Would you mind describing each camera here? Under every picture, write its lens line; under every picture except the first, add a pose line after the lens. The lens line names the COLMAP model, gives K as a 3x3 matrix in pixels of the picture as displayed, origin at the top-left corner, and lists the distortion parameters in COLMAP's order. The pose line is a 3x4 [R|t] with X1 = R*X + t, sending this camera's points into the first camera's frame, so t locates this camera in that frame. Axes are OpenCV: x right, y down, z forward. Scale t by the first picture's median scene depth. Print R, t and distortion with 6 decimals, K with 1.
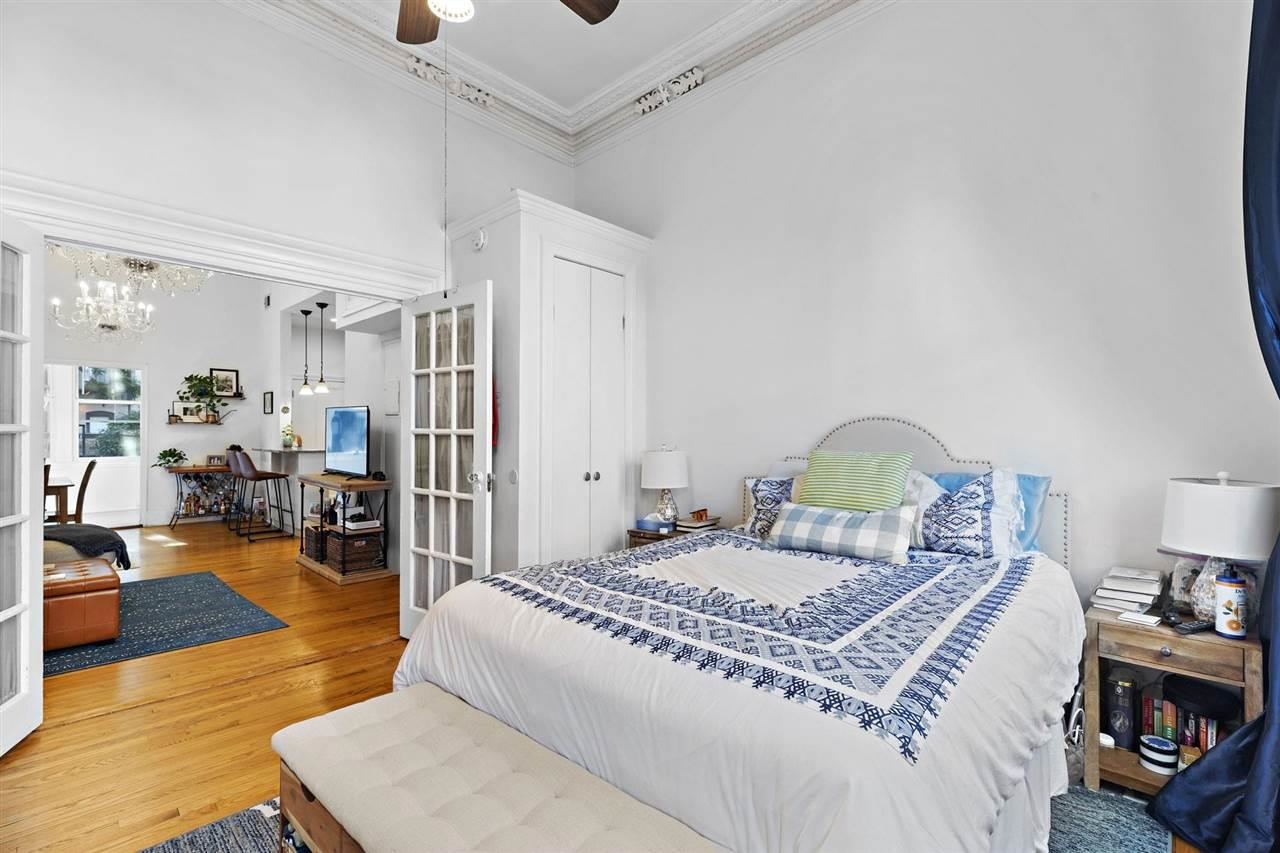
lens RADIAL K [[576.7, 0, 642.1], [0, 576.7, 429.3], [0, 0, 1]] dist [0.005784, 0.000232]
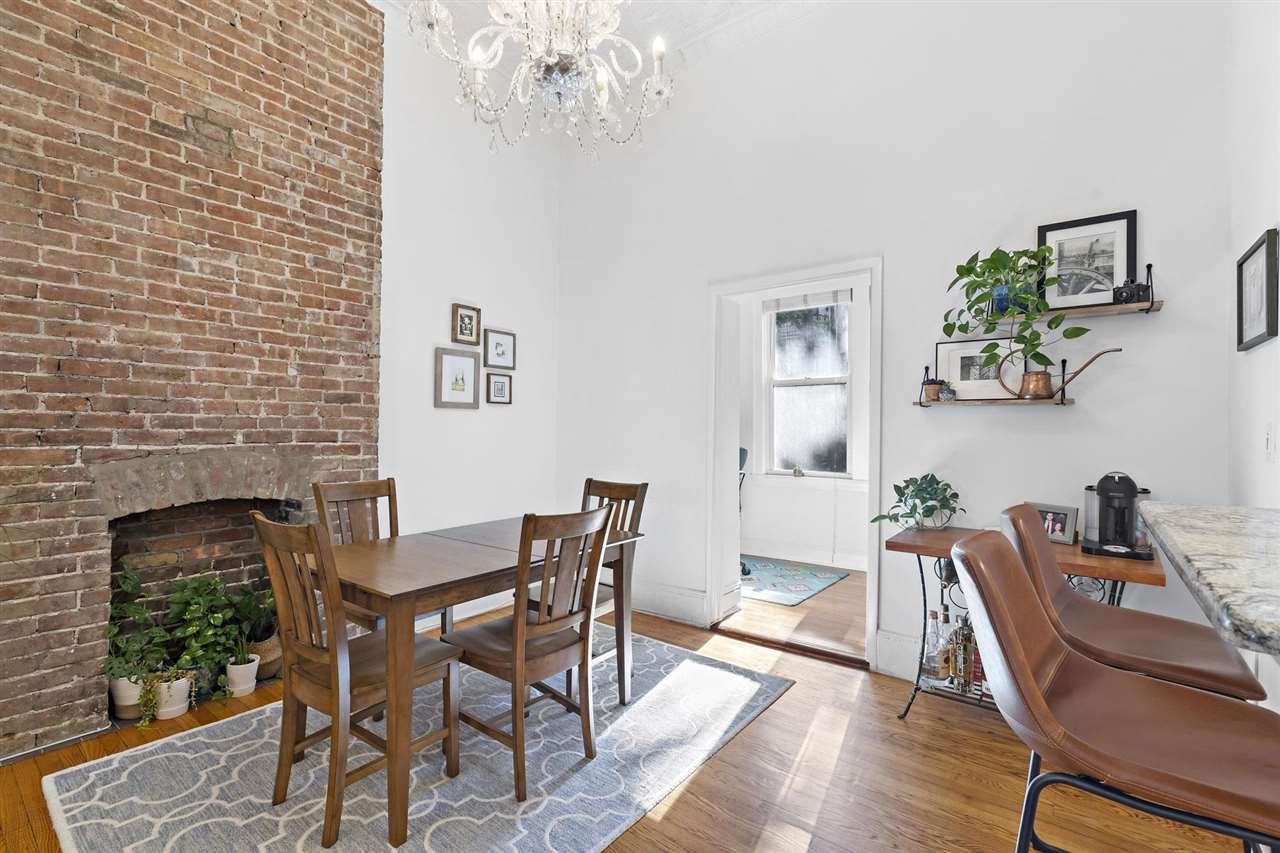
lens RADIAL K [[576.7, 0, 640.6], [0, 576.7, 427.6], [0, 0, 1]] dist [0.005784, 0.000232]
pose [[0.110606, -0.005236, -0.993850, -0.473352], [-0.003343, 0.999979, -0.005640, 0.007188], [0.993859, 0.003946, 0.110587, 0.776230]]
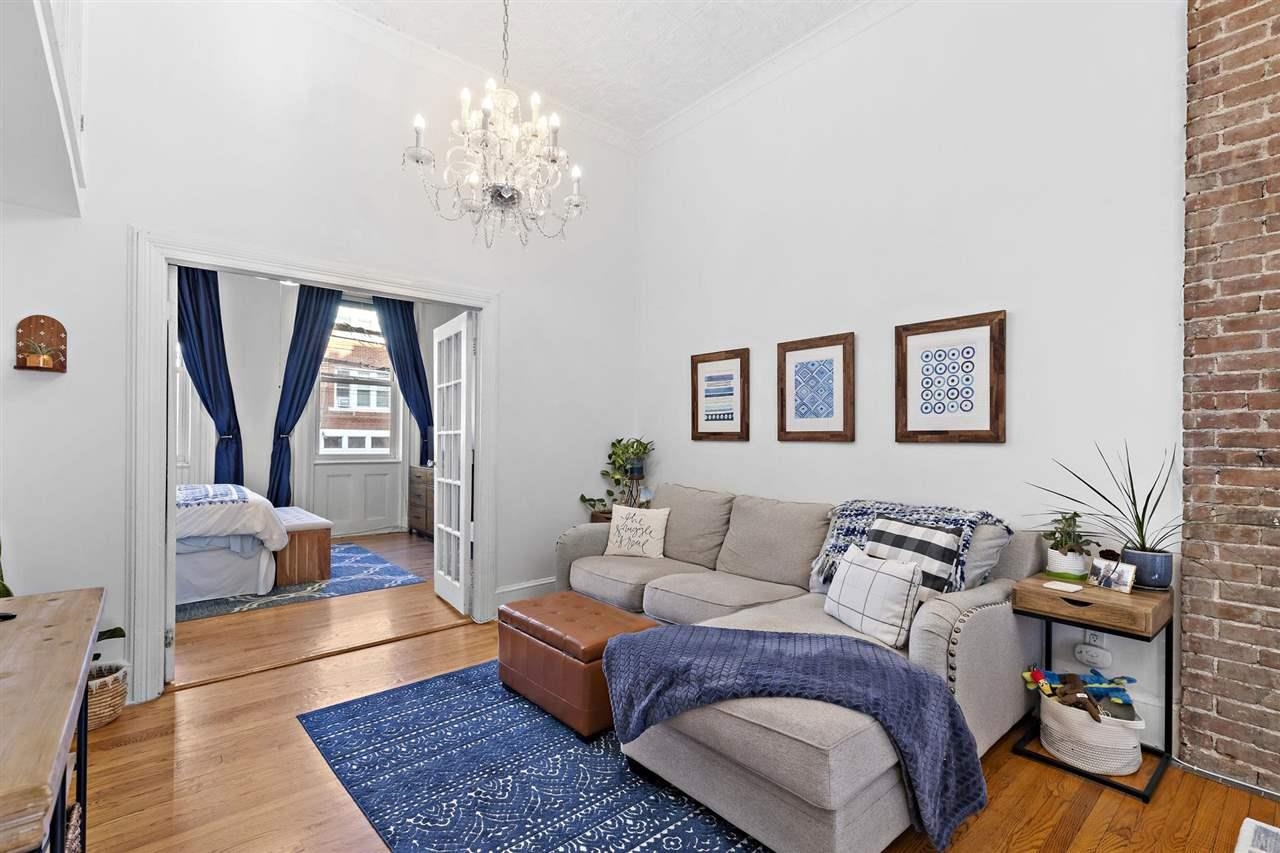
lens RADIAL K [[576.7, 0, 642.0], [0, 576.7, 438.3], [0, 0, 1]] dist [0.005784, 0.000232]
pose [[-0.995944, -0.011013, 0.089295, -0.526945], [-0.011498, 0.999922, -0.004911, 0.007054], [-0.089234, -0.005918, -0.995993, 0.807076]]
